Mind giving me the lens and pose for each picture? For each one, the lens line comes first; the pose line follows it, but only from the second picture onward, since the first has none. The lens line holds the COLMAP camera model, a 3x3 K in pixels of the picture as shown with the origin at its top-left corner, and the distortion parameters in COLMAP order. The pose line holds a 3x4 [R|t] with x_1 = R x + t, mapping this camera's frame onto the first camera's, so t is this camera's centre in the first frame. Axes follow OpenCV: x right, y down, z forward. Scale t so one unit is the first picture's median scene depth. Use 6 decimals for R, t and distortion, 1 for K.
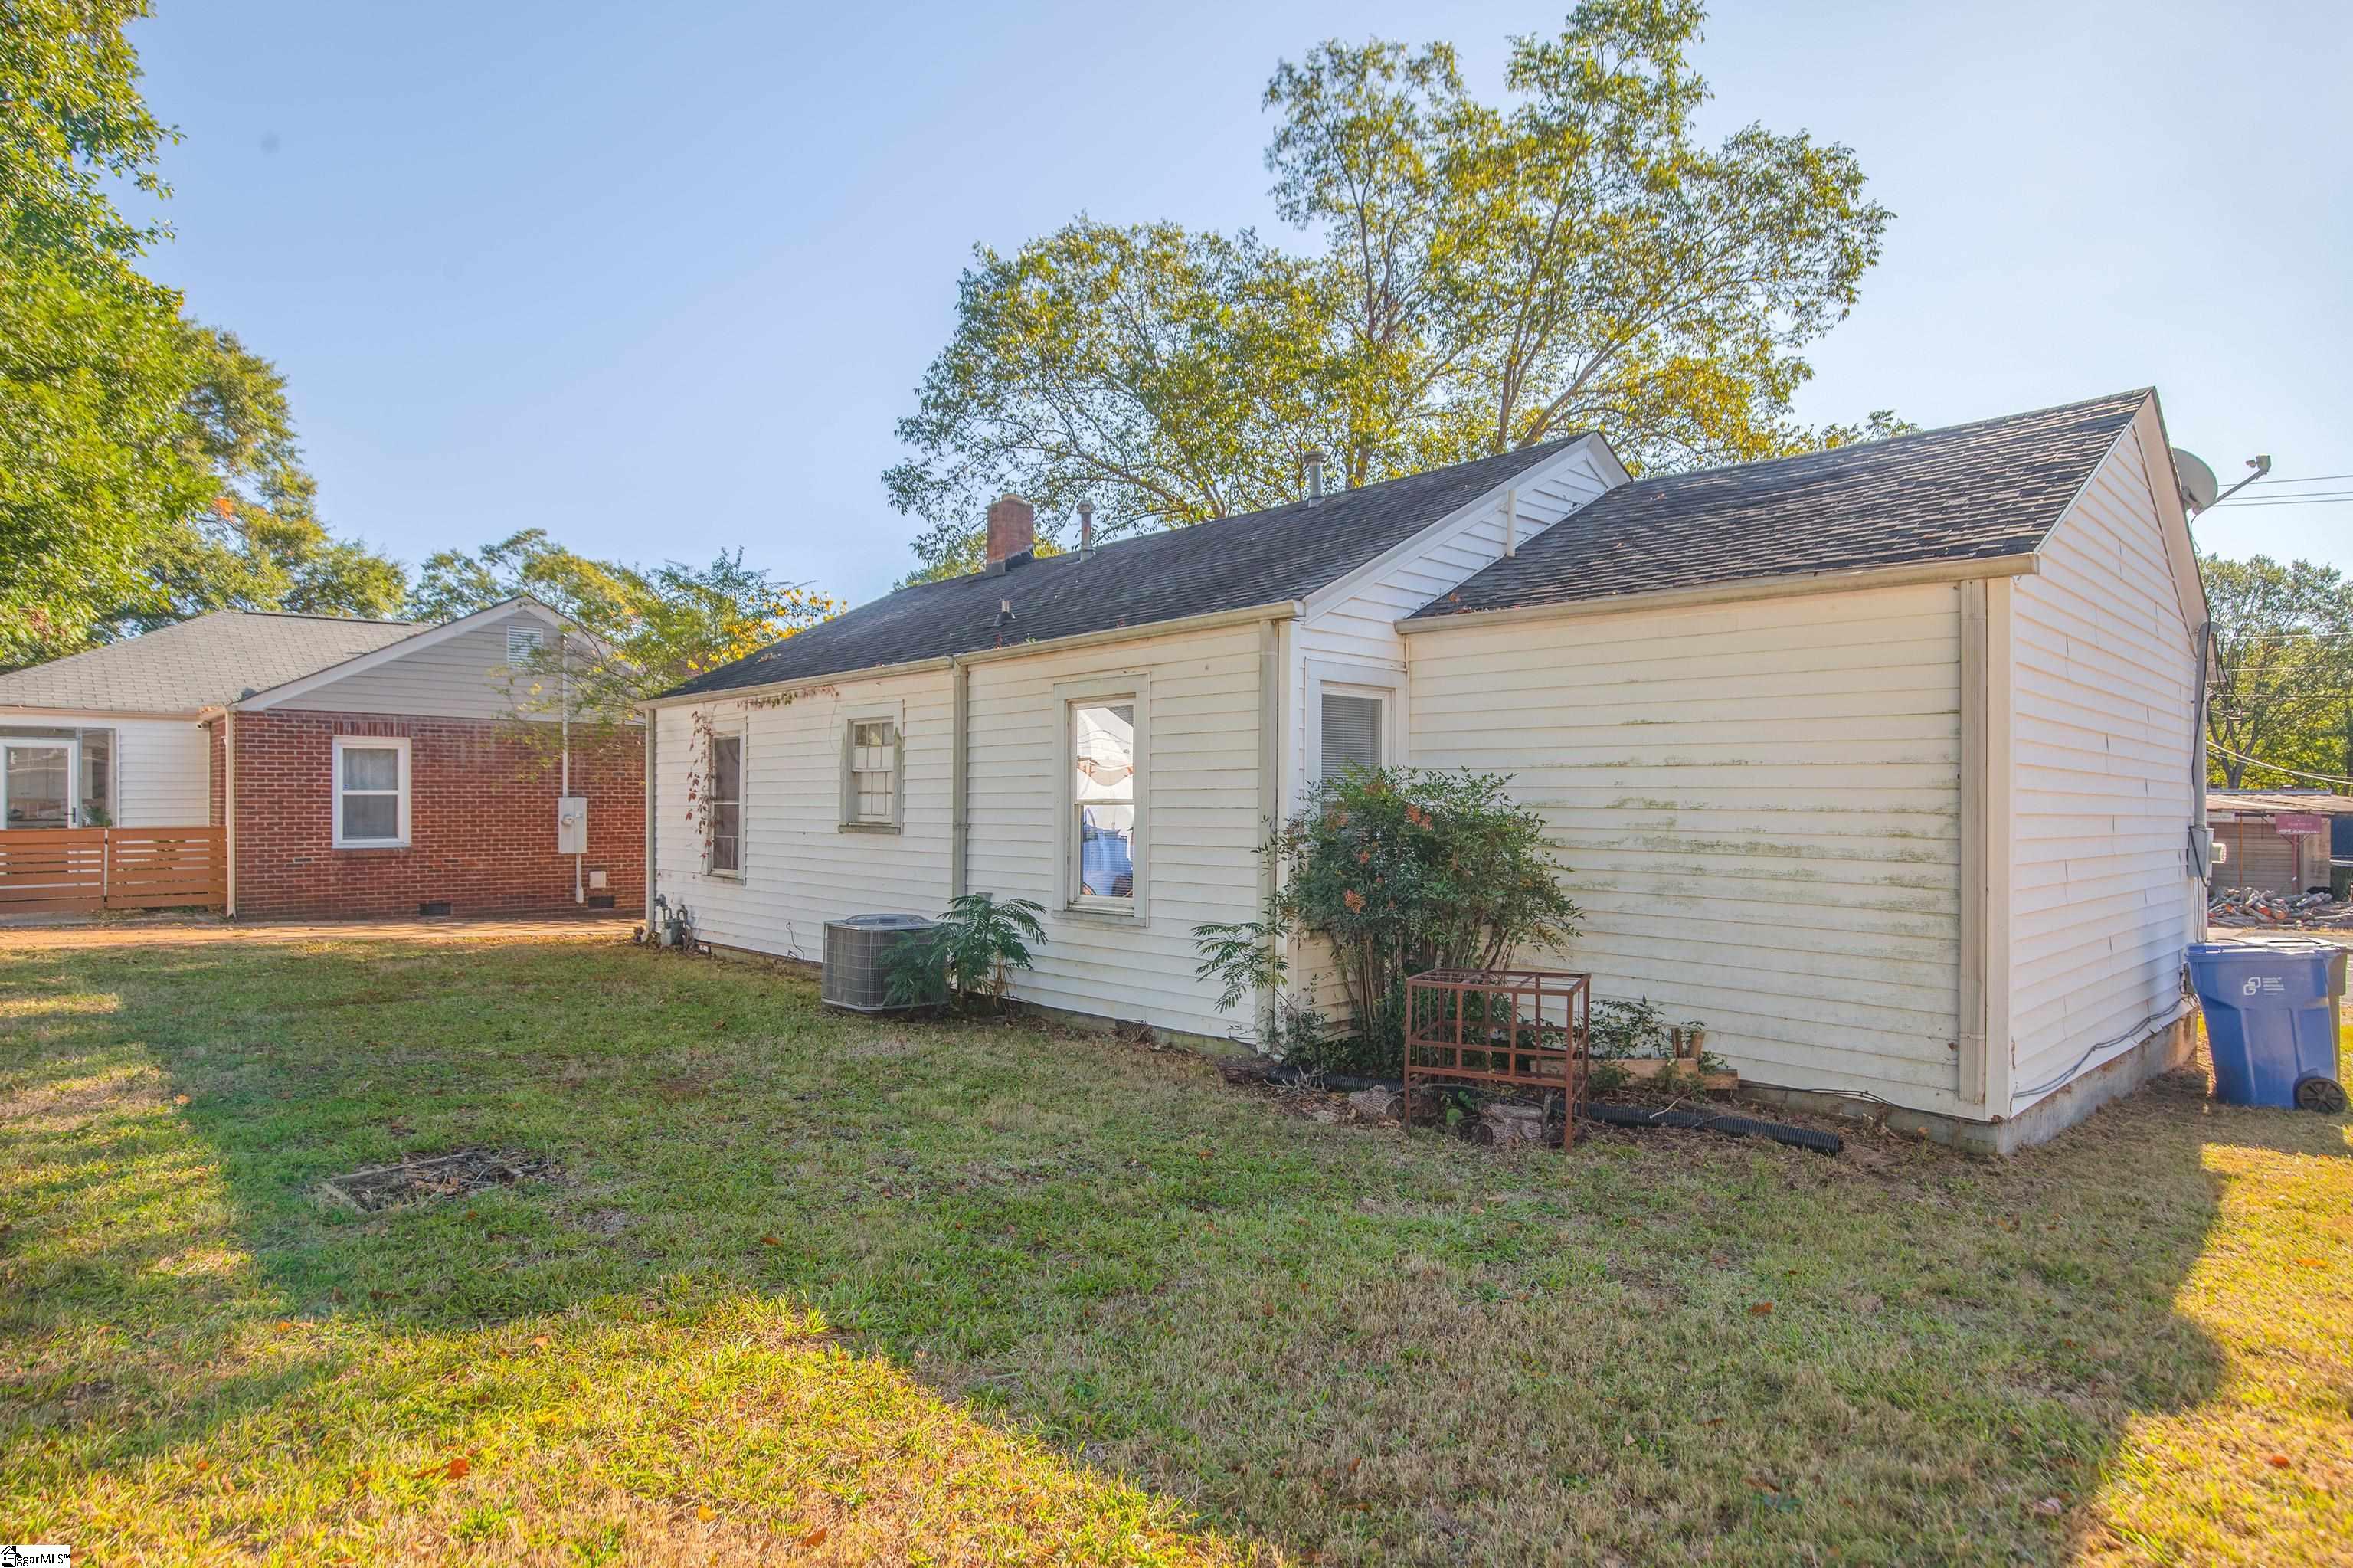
lens RADIAL K [[1280.2, 0, 1176.4], [0, 1280.2, 796.2], [0, 0, 1]] dist [-0.003744, -0.000156]
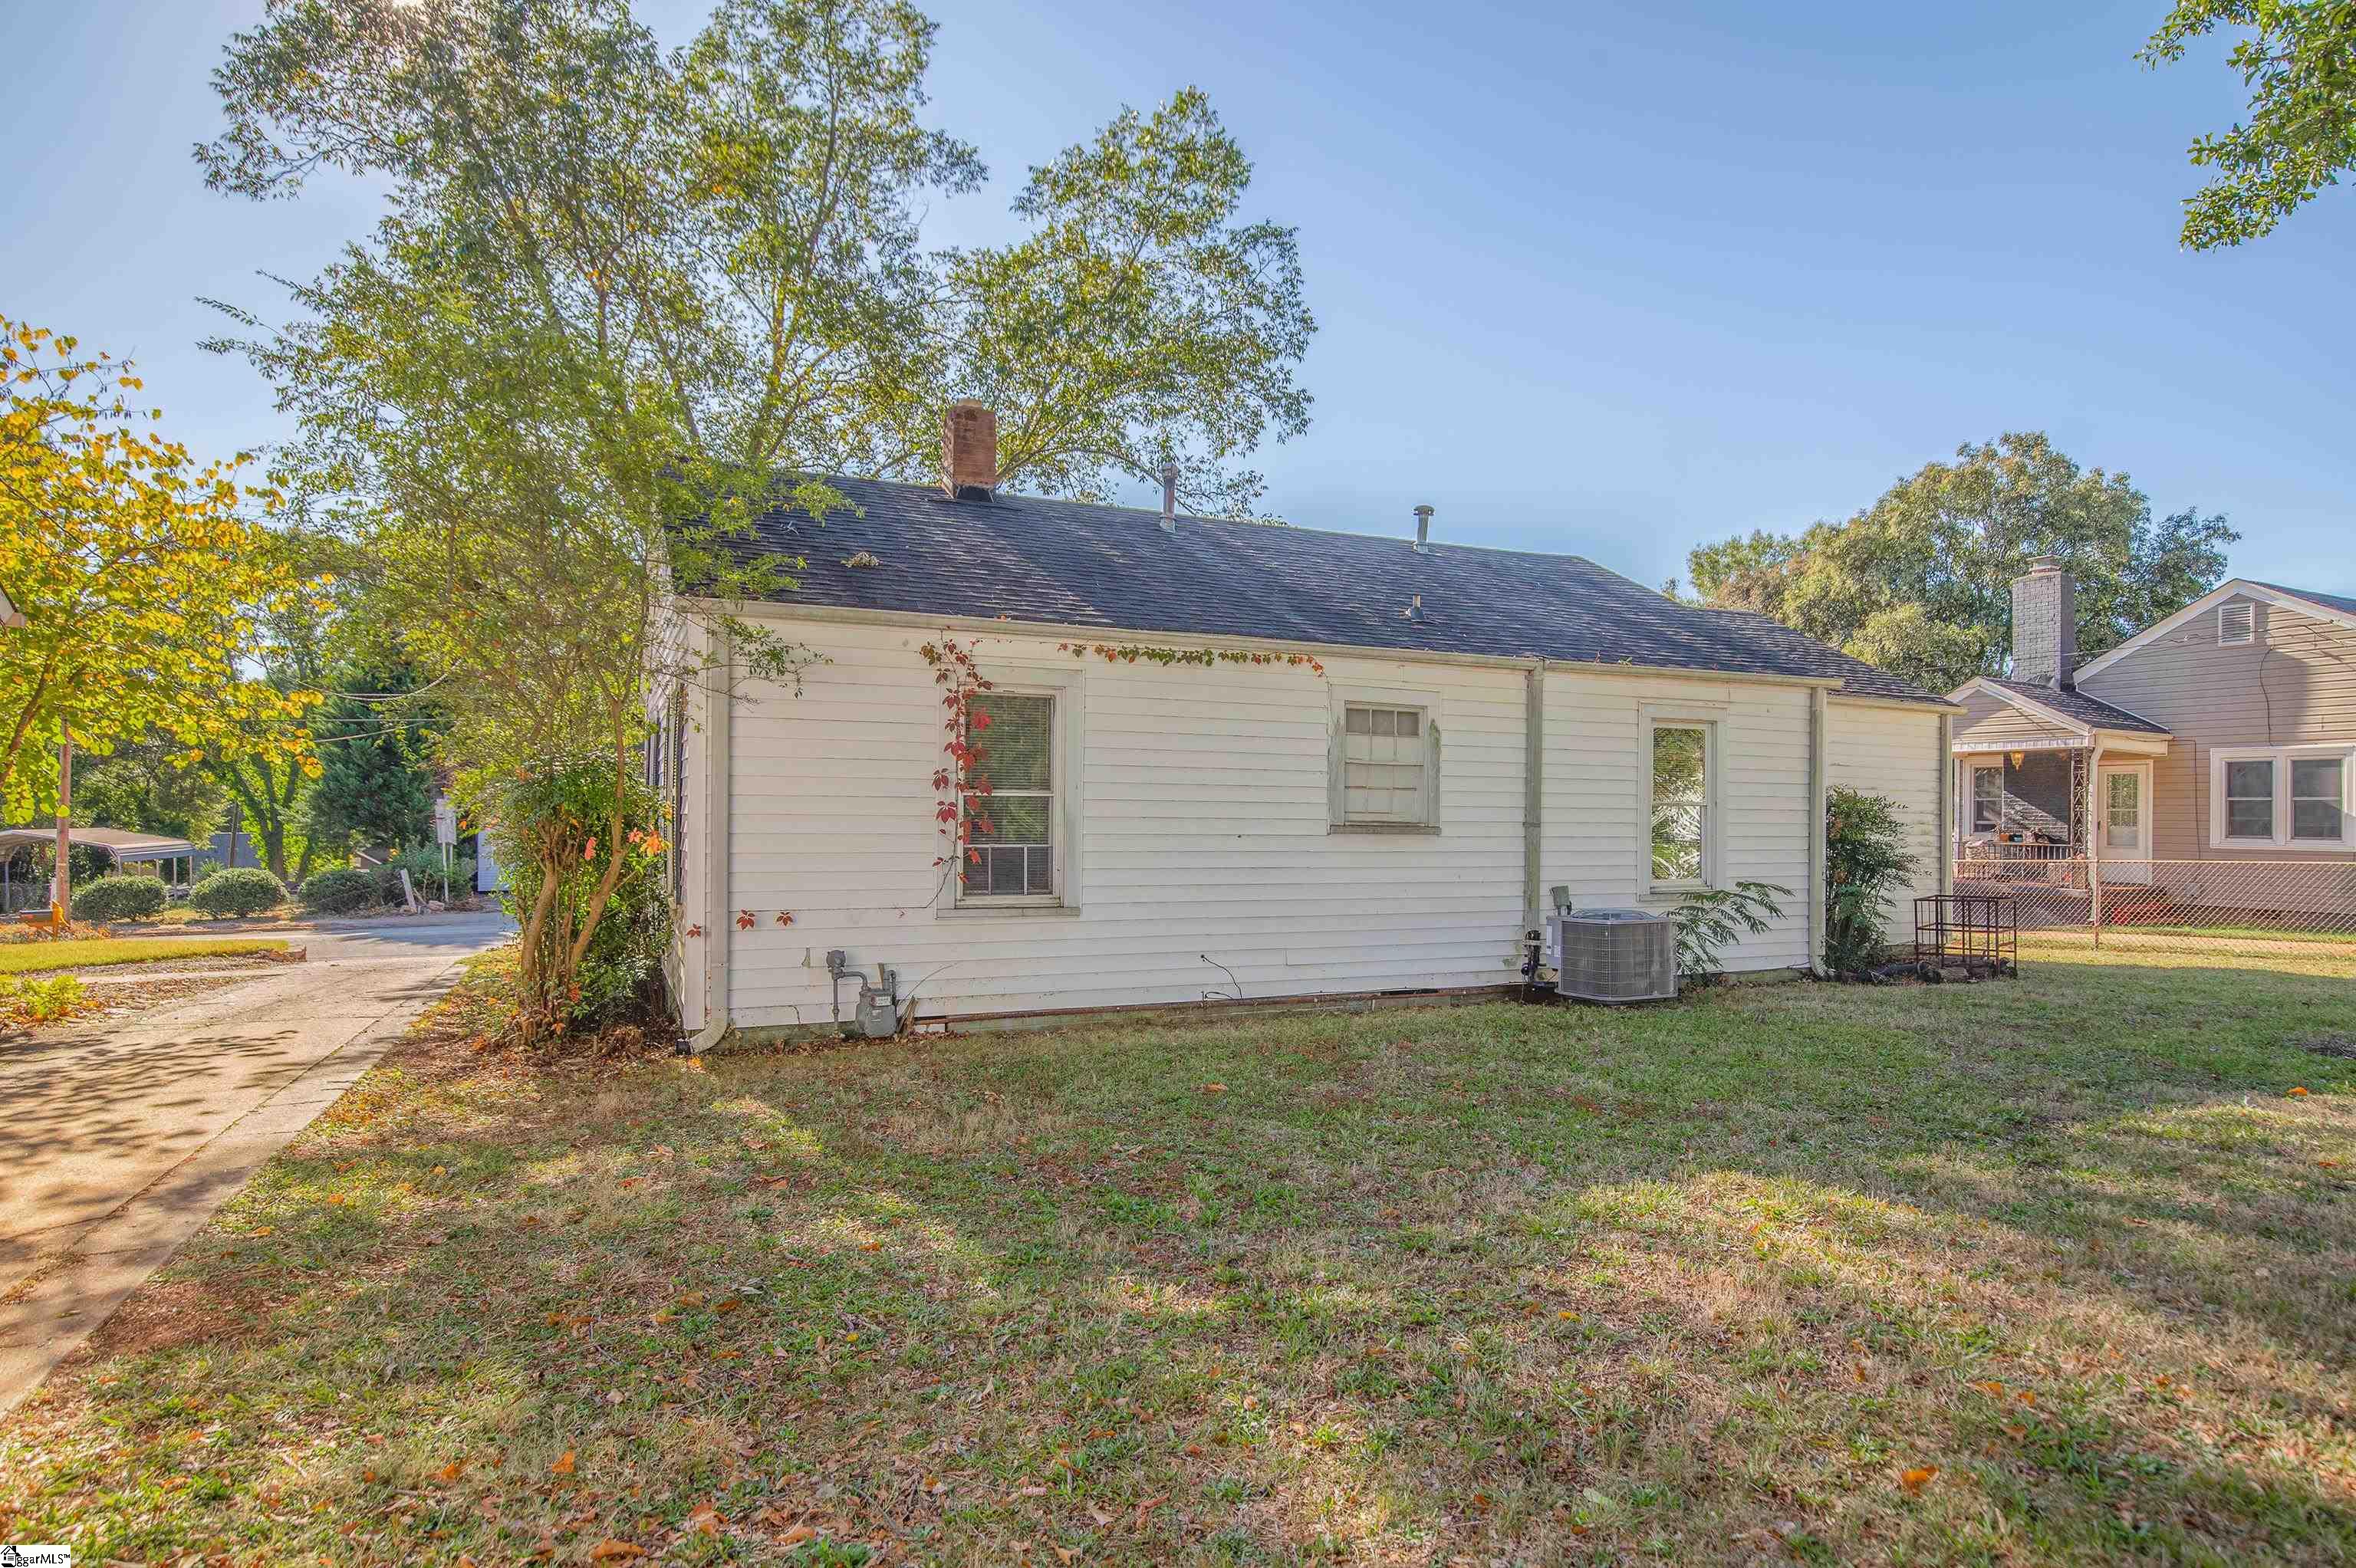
lens RADIAL K [[1281.6, 0, 1177.4], [0, 1281.6, 795.6], [0, 0, 1]] dist [-0.003744, -0.000156]
pose [[0.311487, 0.012838, 0.950164, -1.145234], [-0.018322, 0.999804, -0.007502, 0.012010], [-0.950074, -0.015072, 0.311662, 0.871370]]
